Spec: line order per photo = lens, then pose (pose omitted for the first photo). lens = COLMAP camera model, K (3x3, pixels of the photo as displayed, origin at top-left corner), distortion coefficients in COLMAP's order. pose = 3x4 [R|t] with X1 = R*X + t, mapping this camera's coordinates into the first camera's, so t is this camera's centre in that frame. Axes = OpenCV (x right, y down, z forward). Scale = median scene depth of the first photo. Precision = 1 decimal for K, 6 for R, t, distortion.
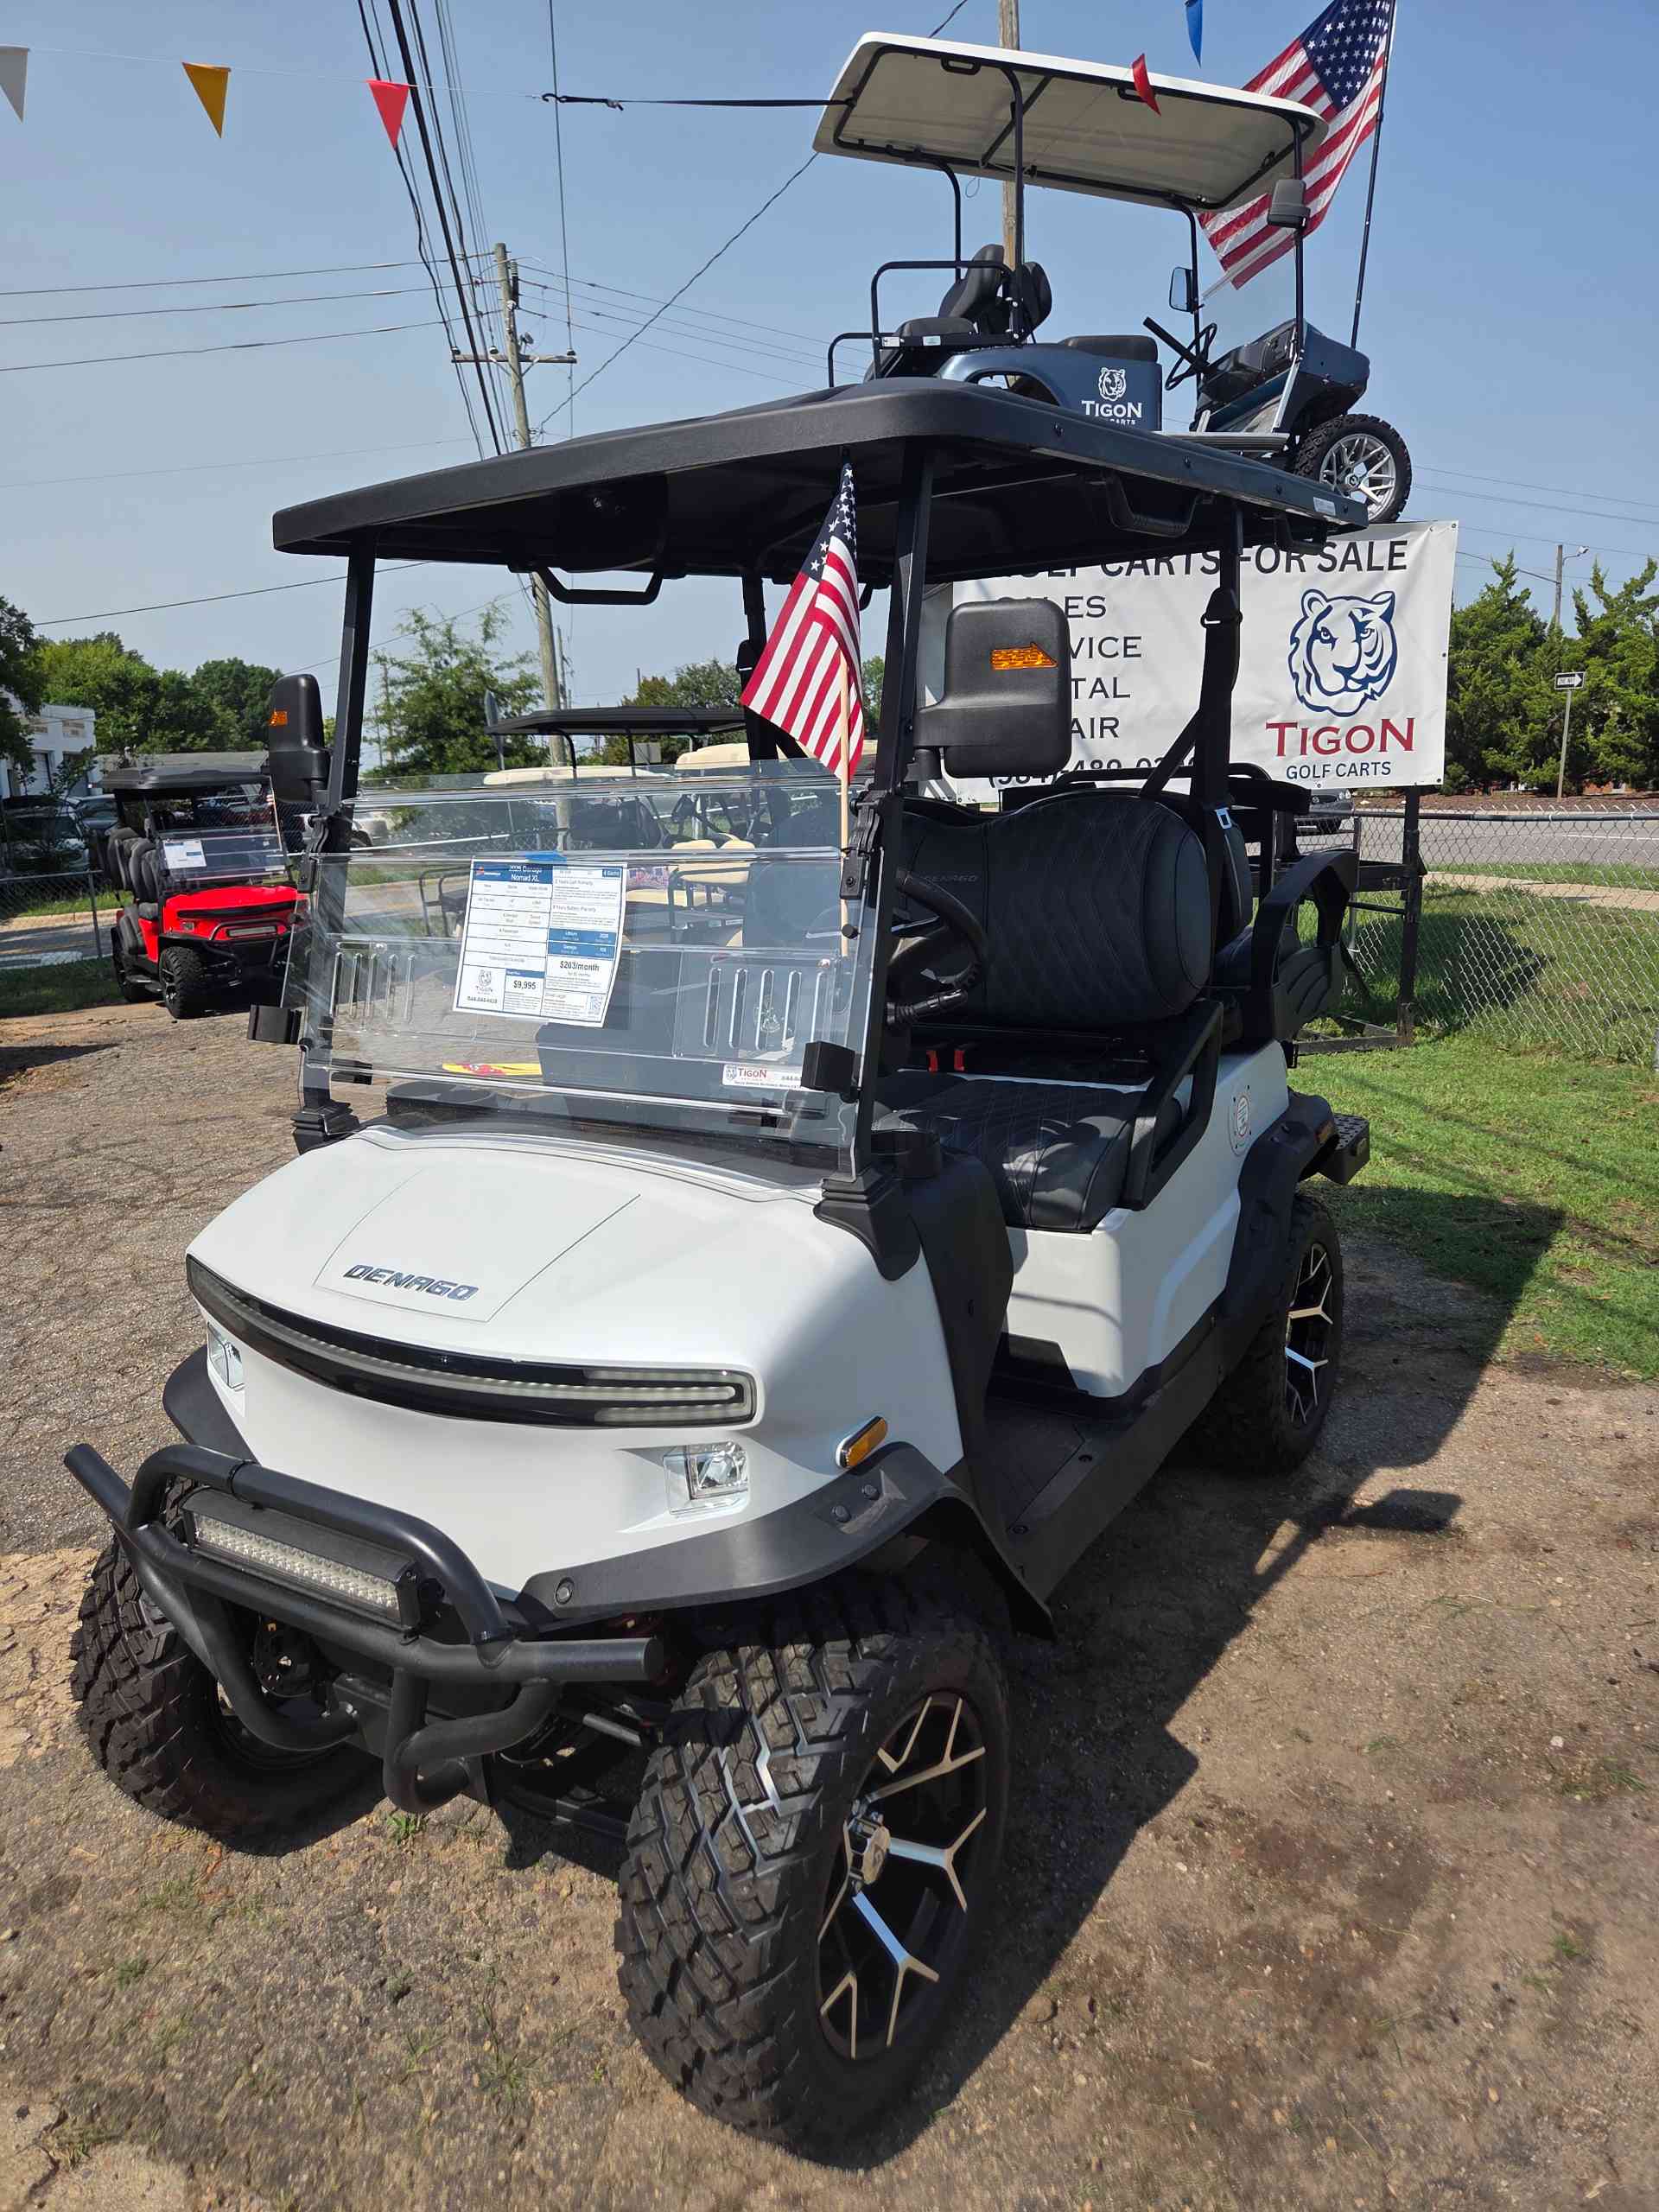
lens RADIAL K [[1456.2, 0, 837.7], [0, 1456.2, 1084.2], [0, 0, 1]] dist [0.066164, -0.046101]
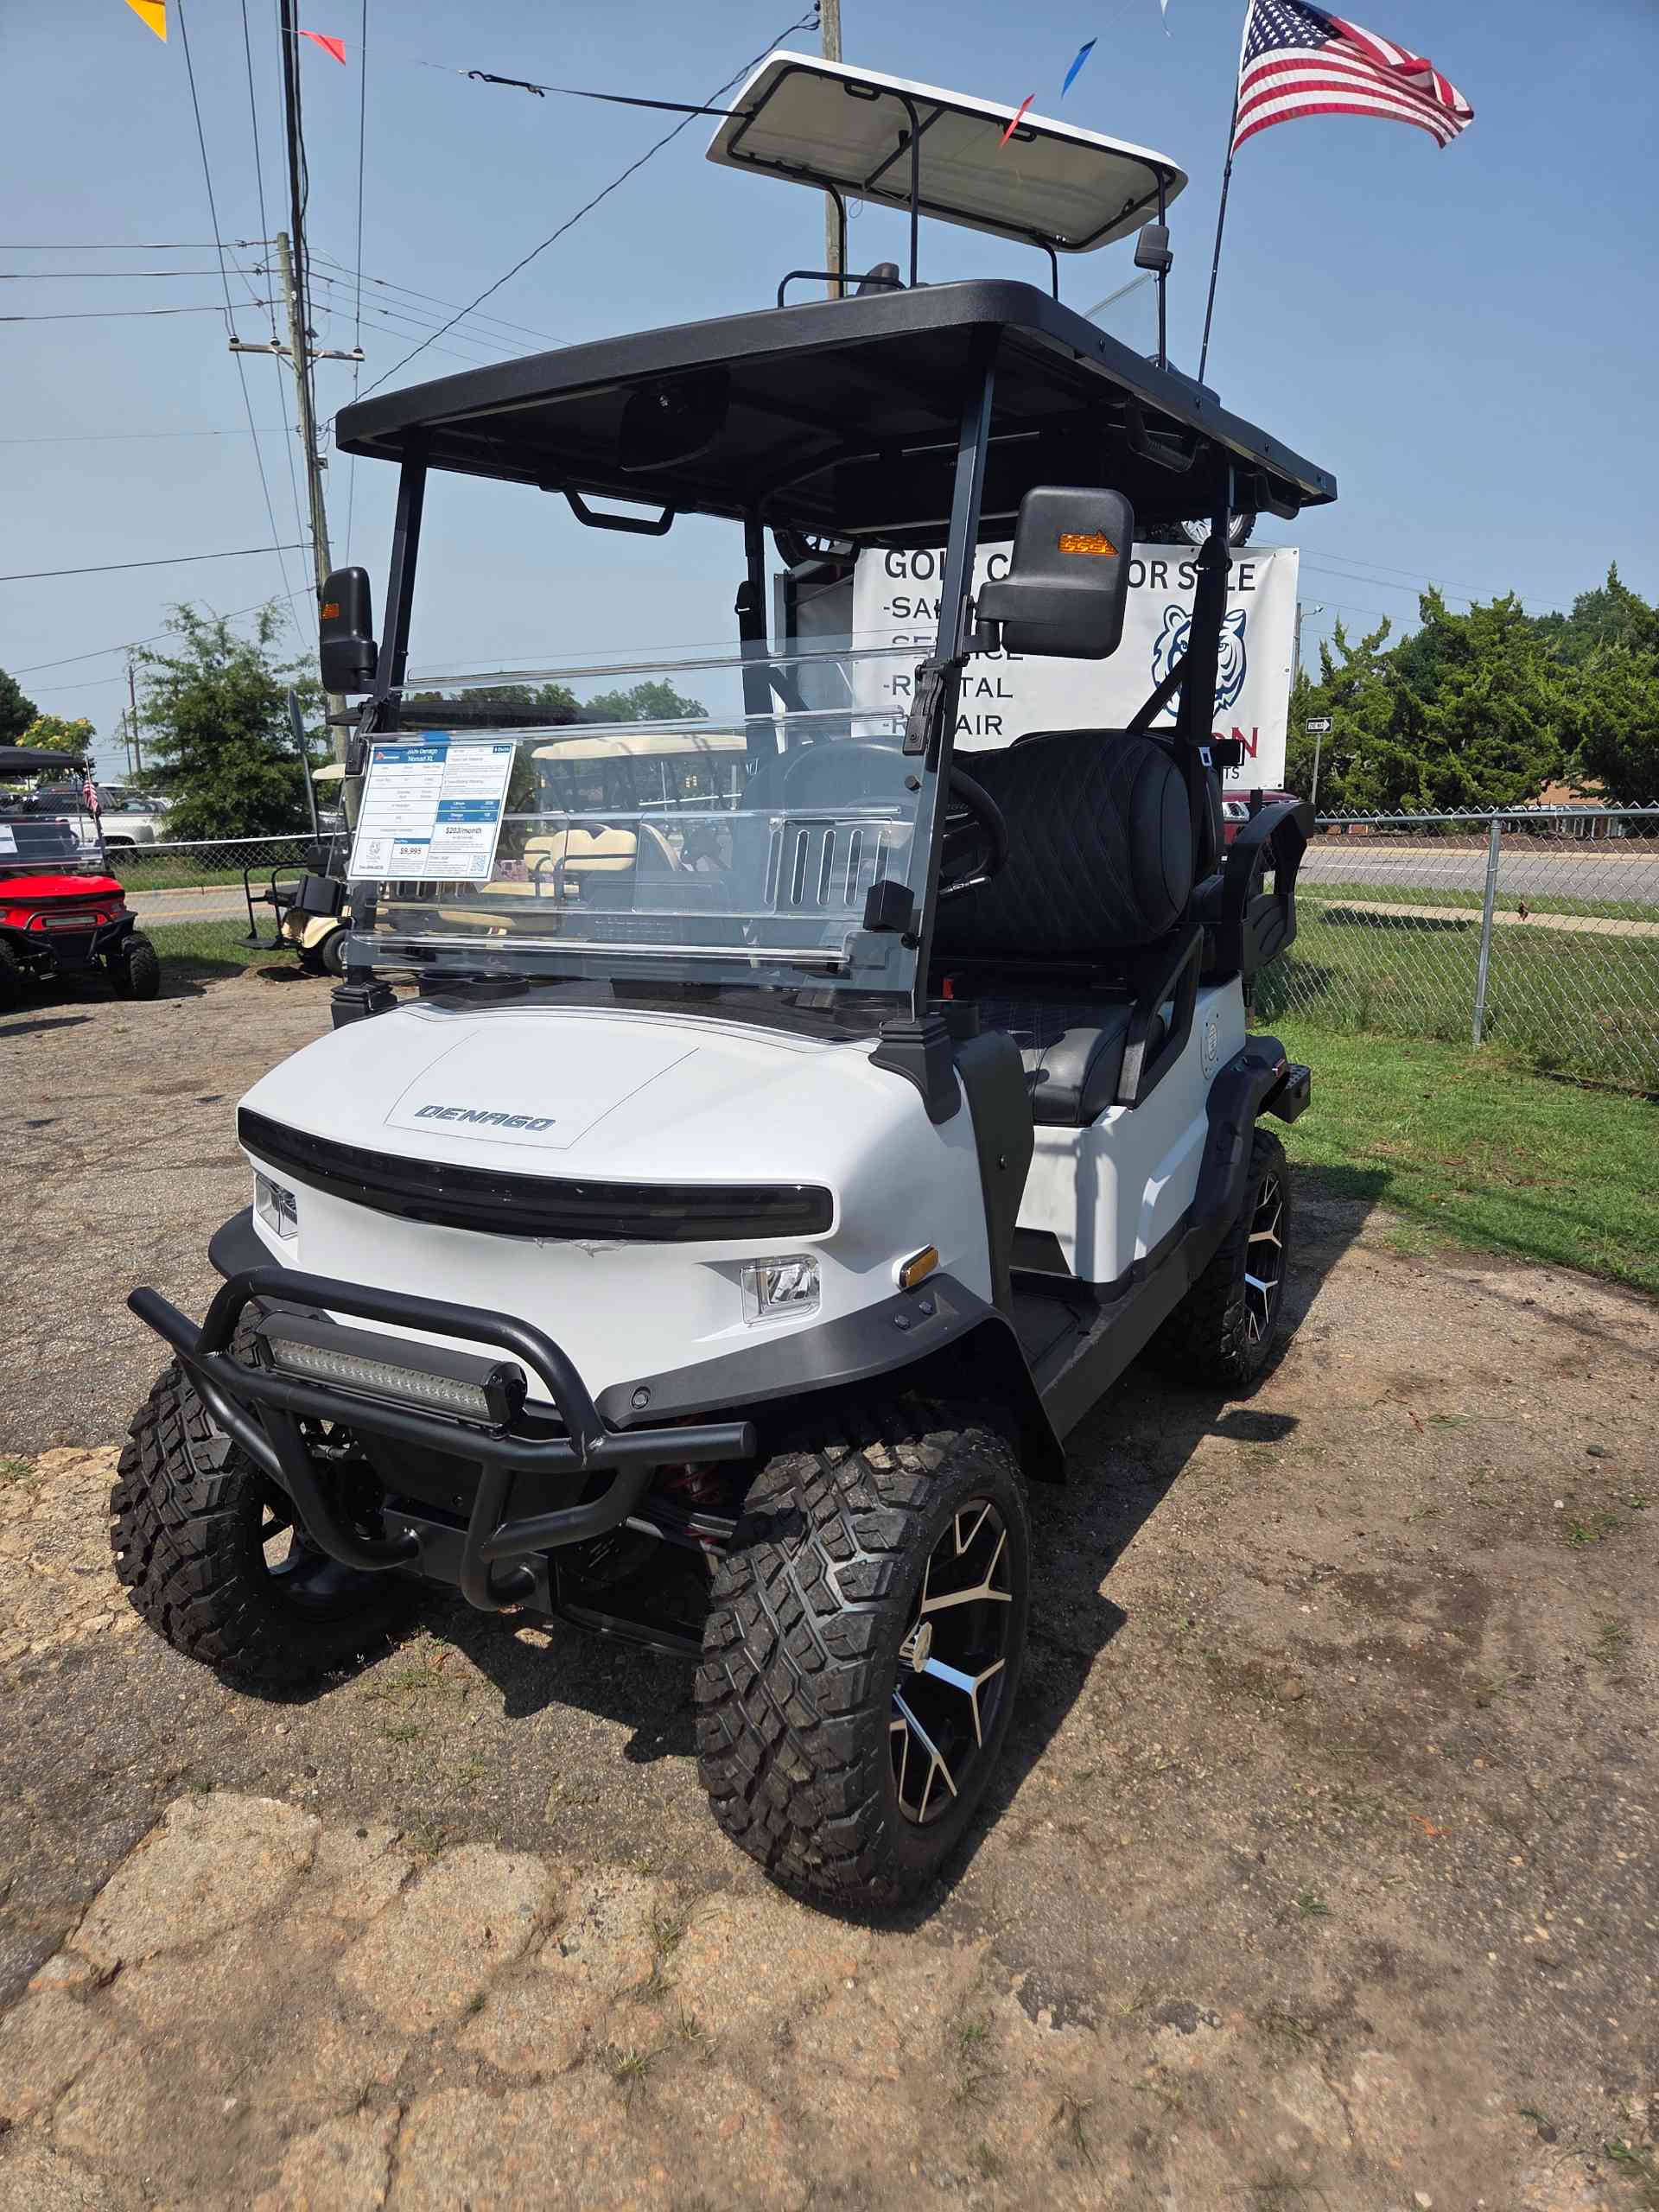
lens RADIAL K [[1454.7, 0, 816.8], [0, 1454.7, 1112.5], [0, 0, 1]] dist [0.065638, -0.048223]
pose [[0.989743, -0.002836, 0.142829, -0.093889], [0.002950, 0.999995, -0.000585, 0.038999], [-0.142827, 0.001001, 0.989747, -0.036457]]
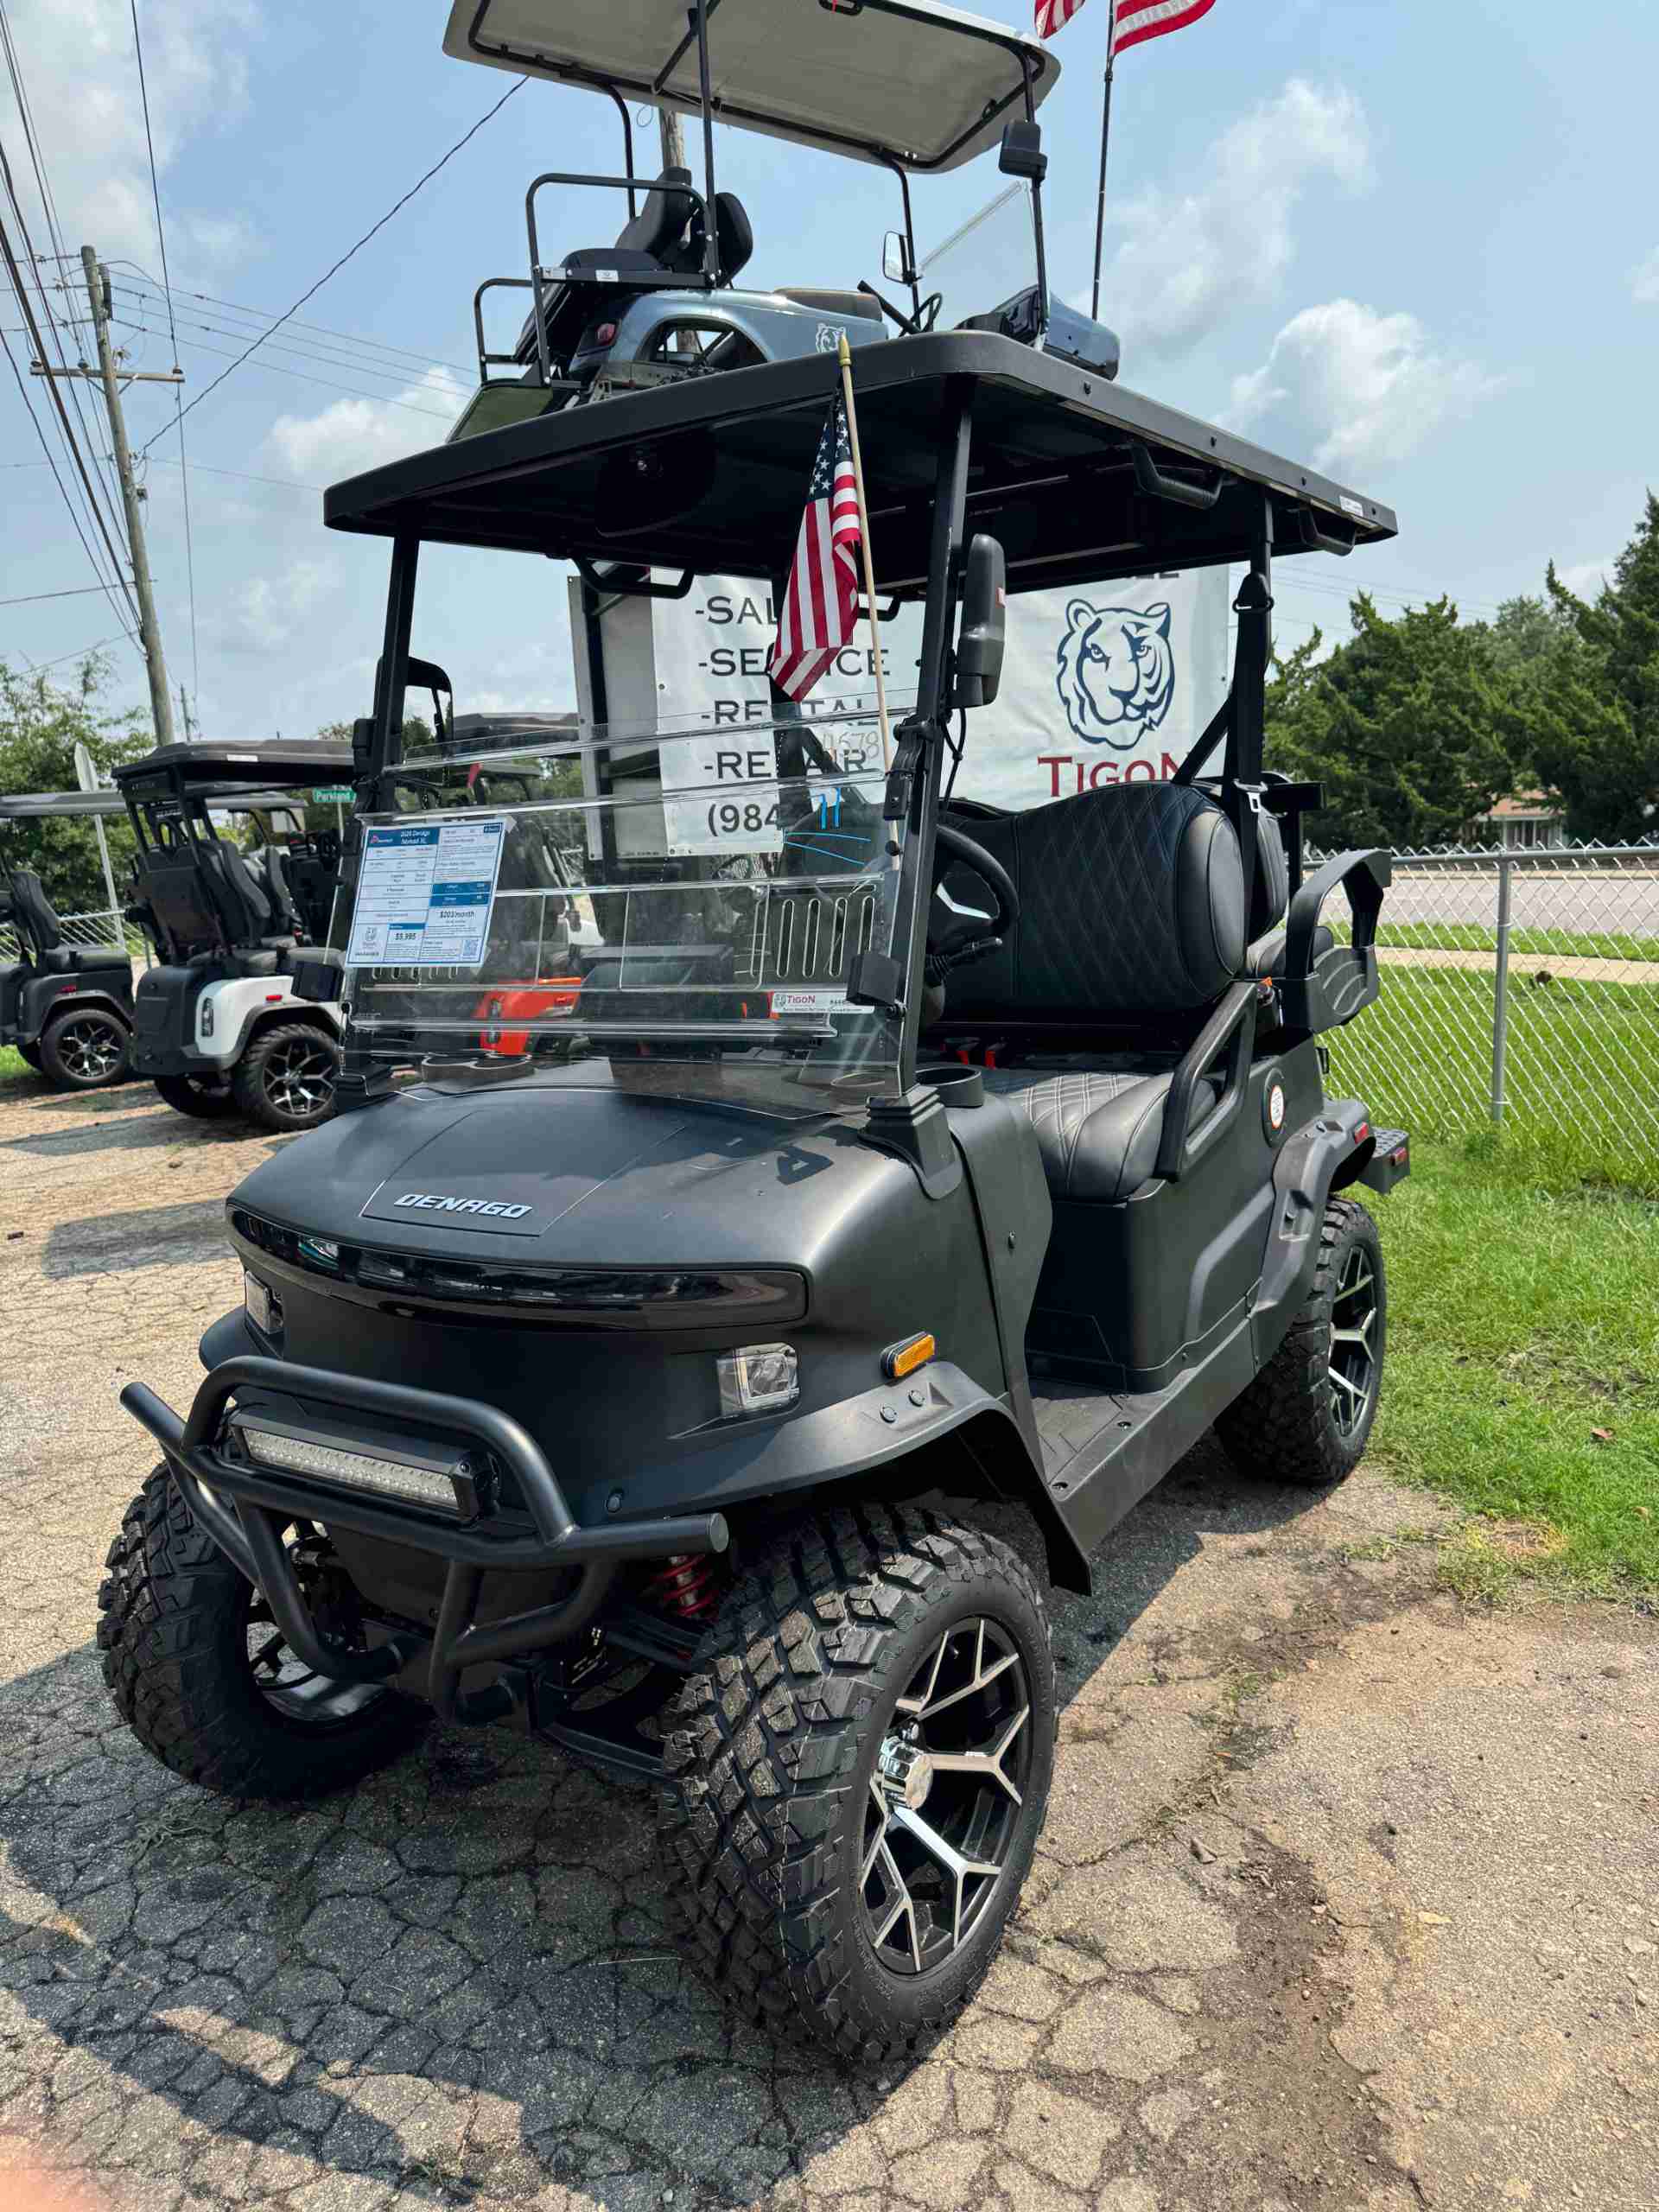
lens RADIAL K [[1550.7, 0, 834.0], [0, 1550.7, 1112.4], [0, 0, 1]] dist [0.006496, -0.003681]
pose [[0.979465, -0.047266, 0.195995, -0.001448], [0.054582, 0.997993, -0.032092, -0.022759], [-0.194084, 0.042130, 0.980080, 0.171290]]
